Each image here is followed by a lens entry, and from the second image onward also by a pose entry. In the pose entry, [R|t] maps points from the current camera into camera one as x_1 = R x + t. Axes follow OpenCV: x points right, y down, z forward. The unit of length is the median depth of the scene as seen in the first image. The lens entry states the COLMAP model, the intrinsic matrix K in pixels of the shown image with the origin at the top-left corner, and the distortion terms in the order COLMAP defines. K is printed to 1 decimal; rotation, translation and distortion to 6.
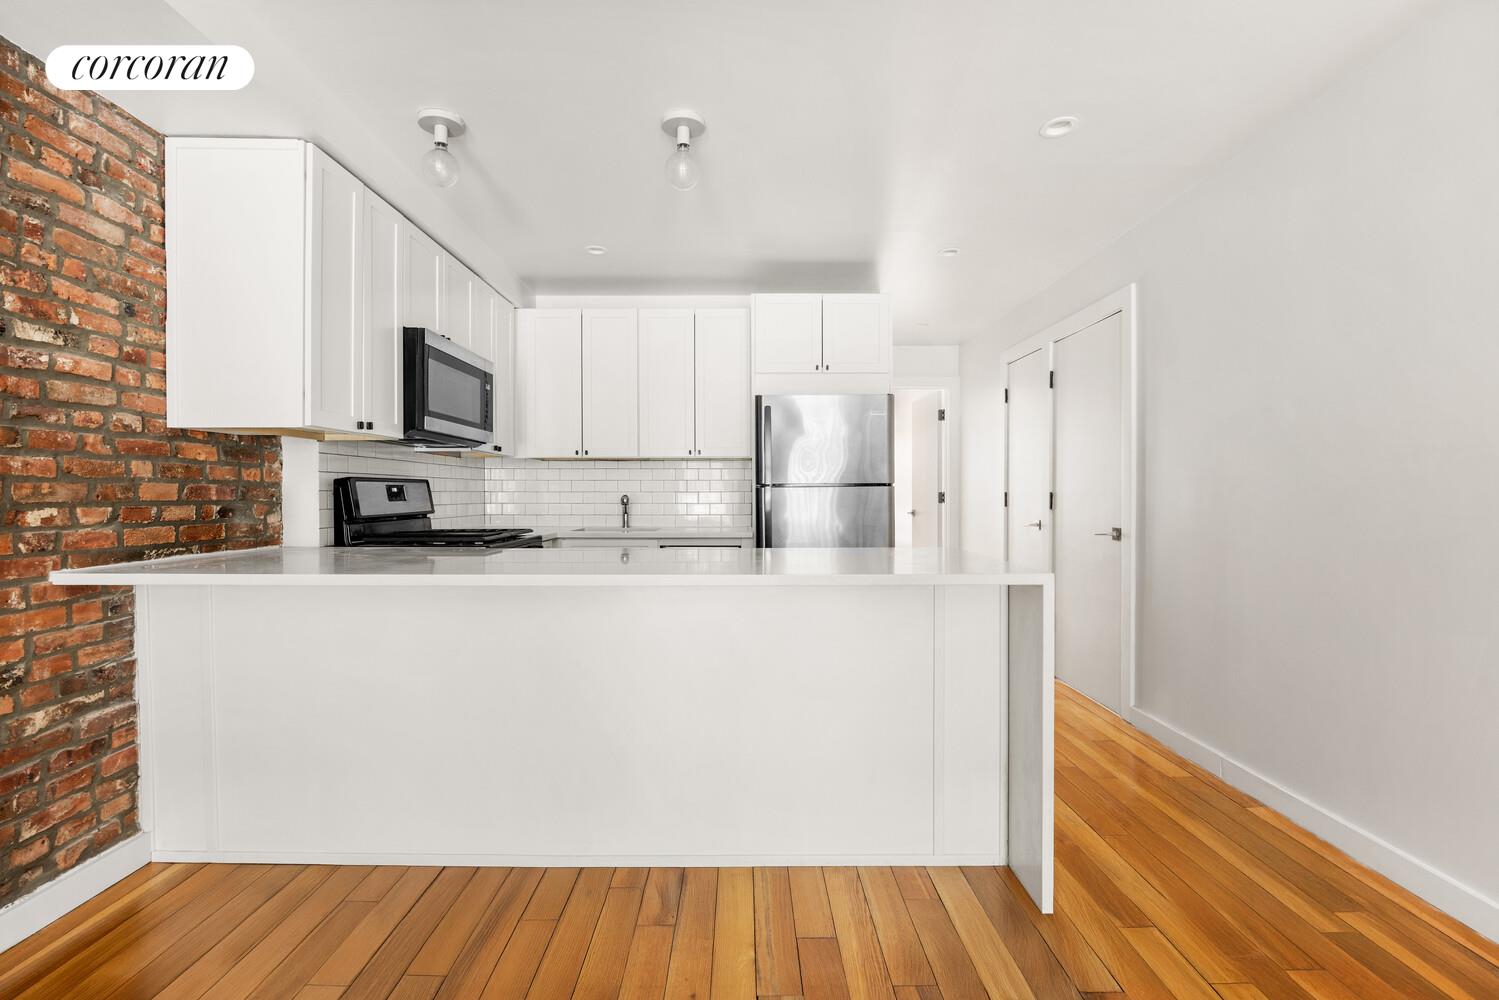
lens RADIAL K [[755.1, 0, 750.0], [0, 755.1, 494.7], [0, 0, 1]] dist [-0.014688, -0.000231]
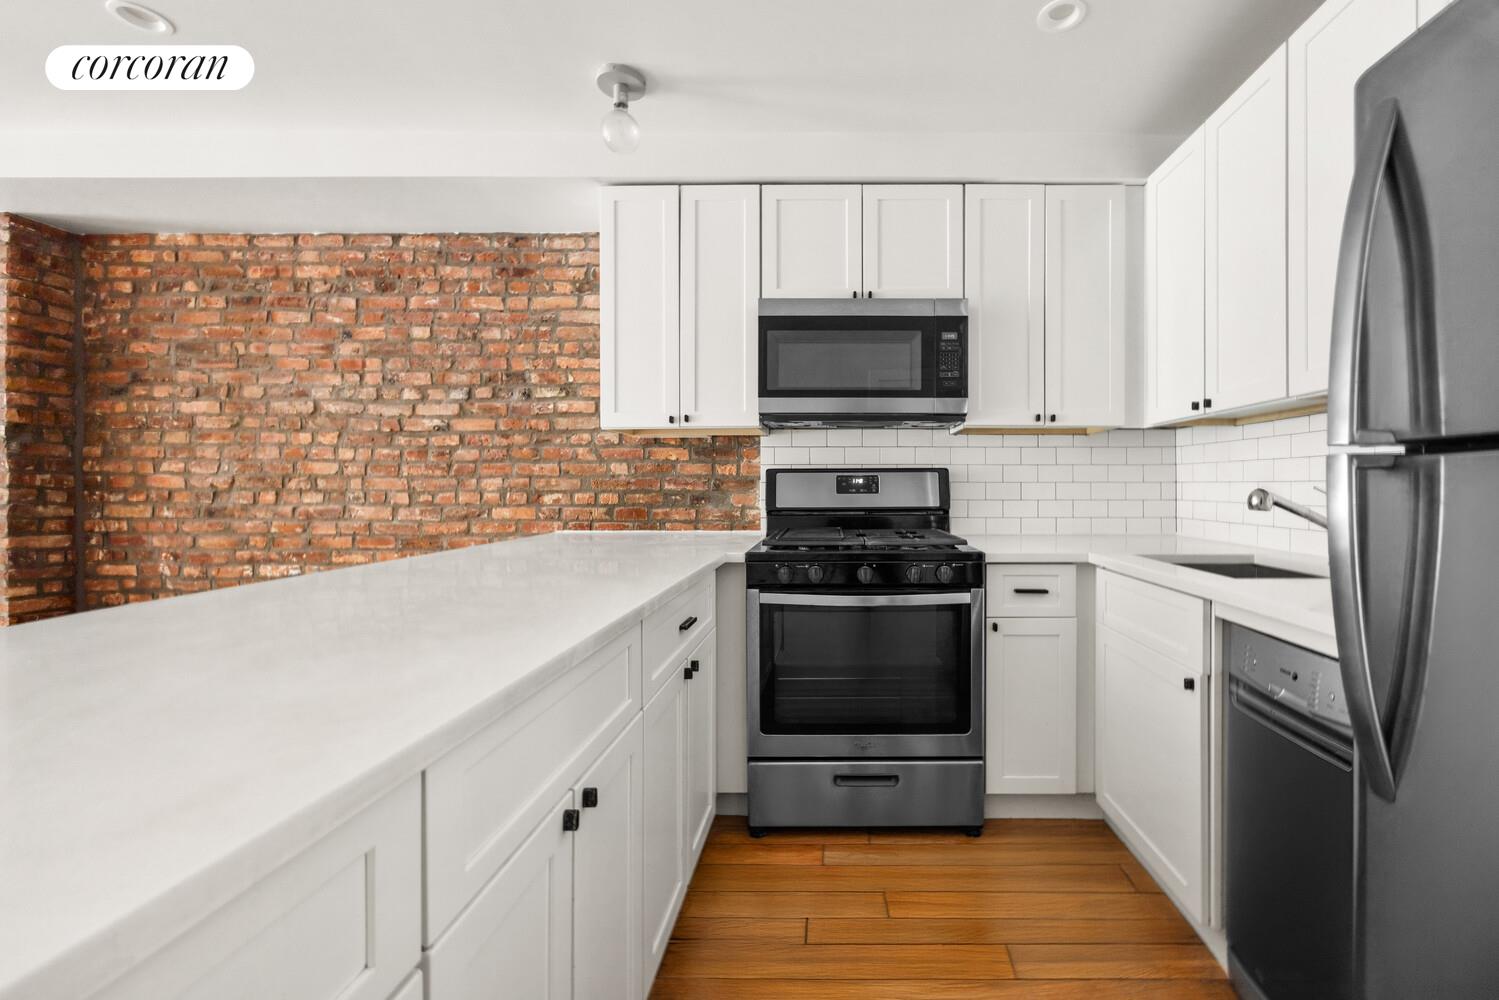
lens RADIAL K [[582.4, 0, 788.4], [0, 582.4, 488.9], [0, 0, 1]] dist [-0.005674, 0.000634]
pose [[-0.002964, 0.007062, -0.999971, 0.377047], [-0.002305, 0.999972, 0.007069, -0.003458], [0.999993, 0.002326, -0.002947, 1.490845]]
